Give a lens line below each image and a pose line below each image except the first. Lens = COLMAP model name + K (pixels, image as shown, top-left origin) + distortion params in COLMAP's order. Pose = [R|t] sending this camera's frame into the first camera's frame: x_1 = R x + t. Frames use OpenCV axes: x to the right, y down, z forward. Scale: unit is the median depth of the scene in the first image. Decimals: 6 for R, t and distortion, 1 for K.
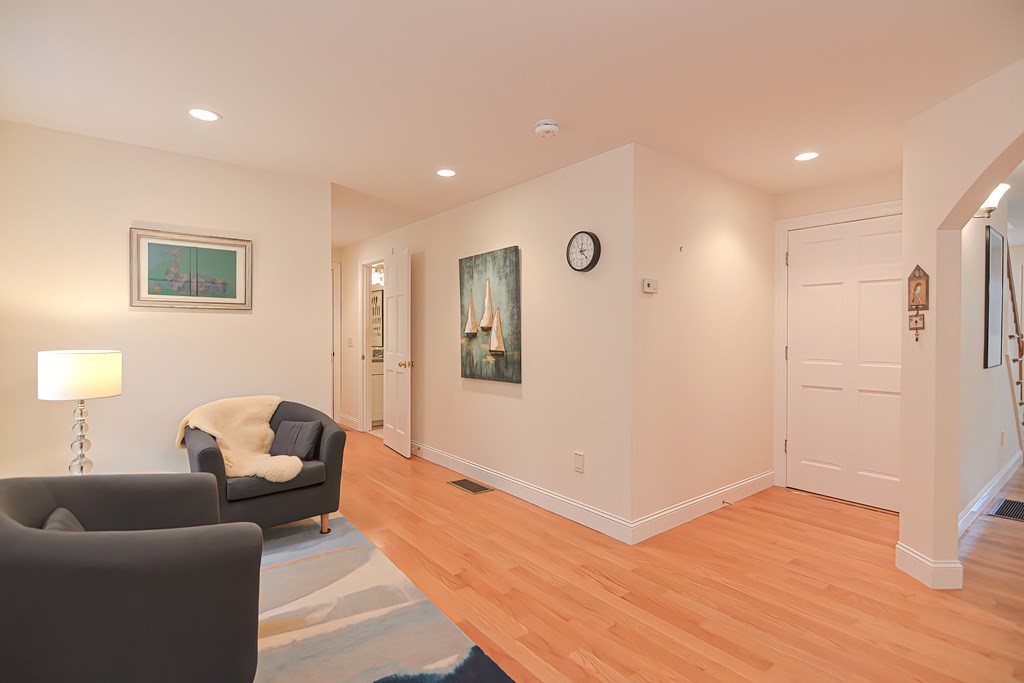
lens RADIAL K [[512.6, 0, 506.1], [0, 512.6, 342.8], [0, 0, 1]] dist [-0.004163, -0.002548]
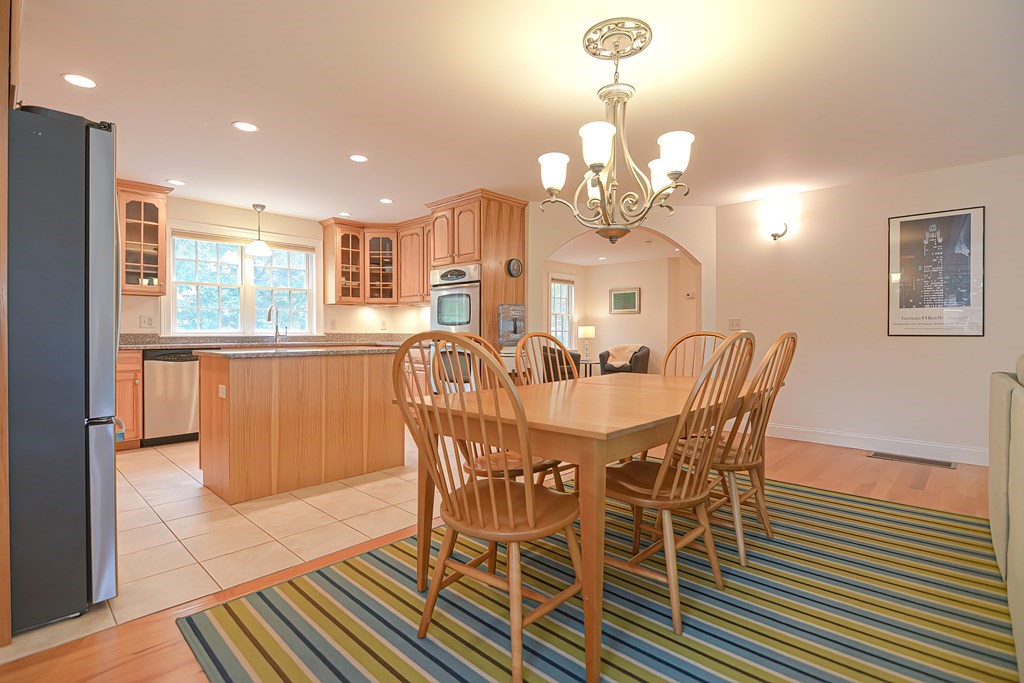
lens RADIAL K [[512.6, 0, 515.5], [0, 512.6, 333.9], [0, 0, 1]] dist [-0.004163, -0.002548]
pose [[0.121218, -0.005435, -0.992611, 2.291527], [-0.013206, 0.999888, -0.007087, 0.083235], [0.992538, 0.013967, 0.121132, 0.011991]]
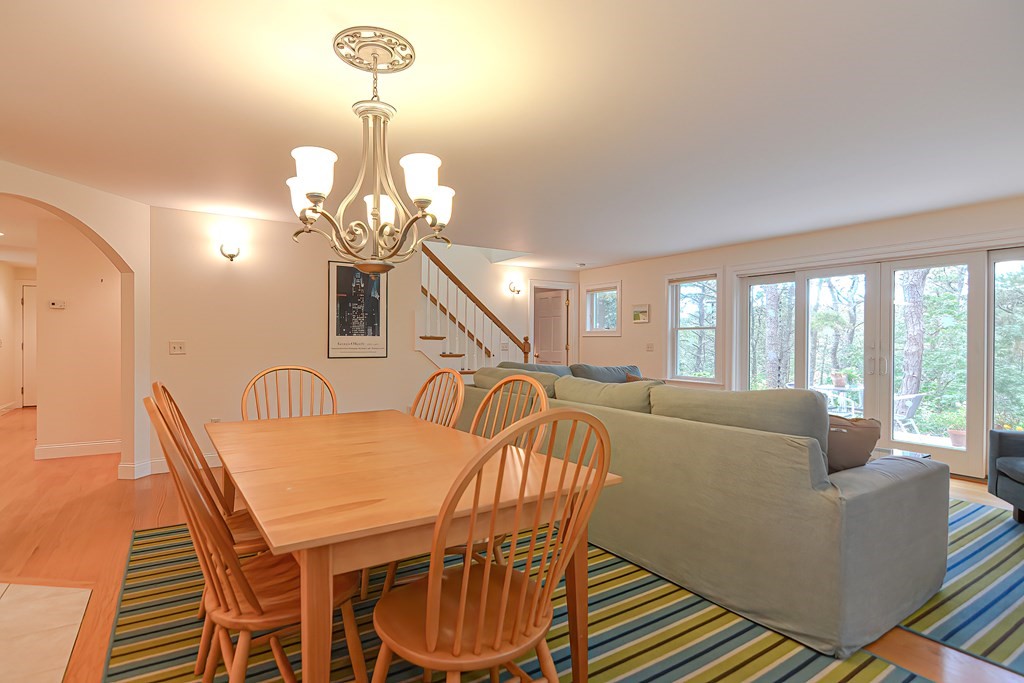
lens RADIAL K [[512.6, 0, 496.7], [0, 512.6, 338.6], [0, 0, 1]] dist [-0.004163, -0.002548]
pose [[0.994071, -0.009238, -0.108341, 1.770446], [0.006898, 0.999735, -0.021952, 0.042098], [0.108515, 0.021075, 0.993871, -0.428519]]
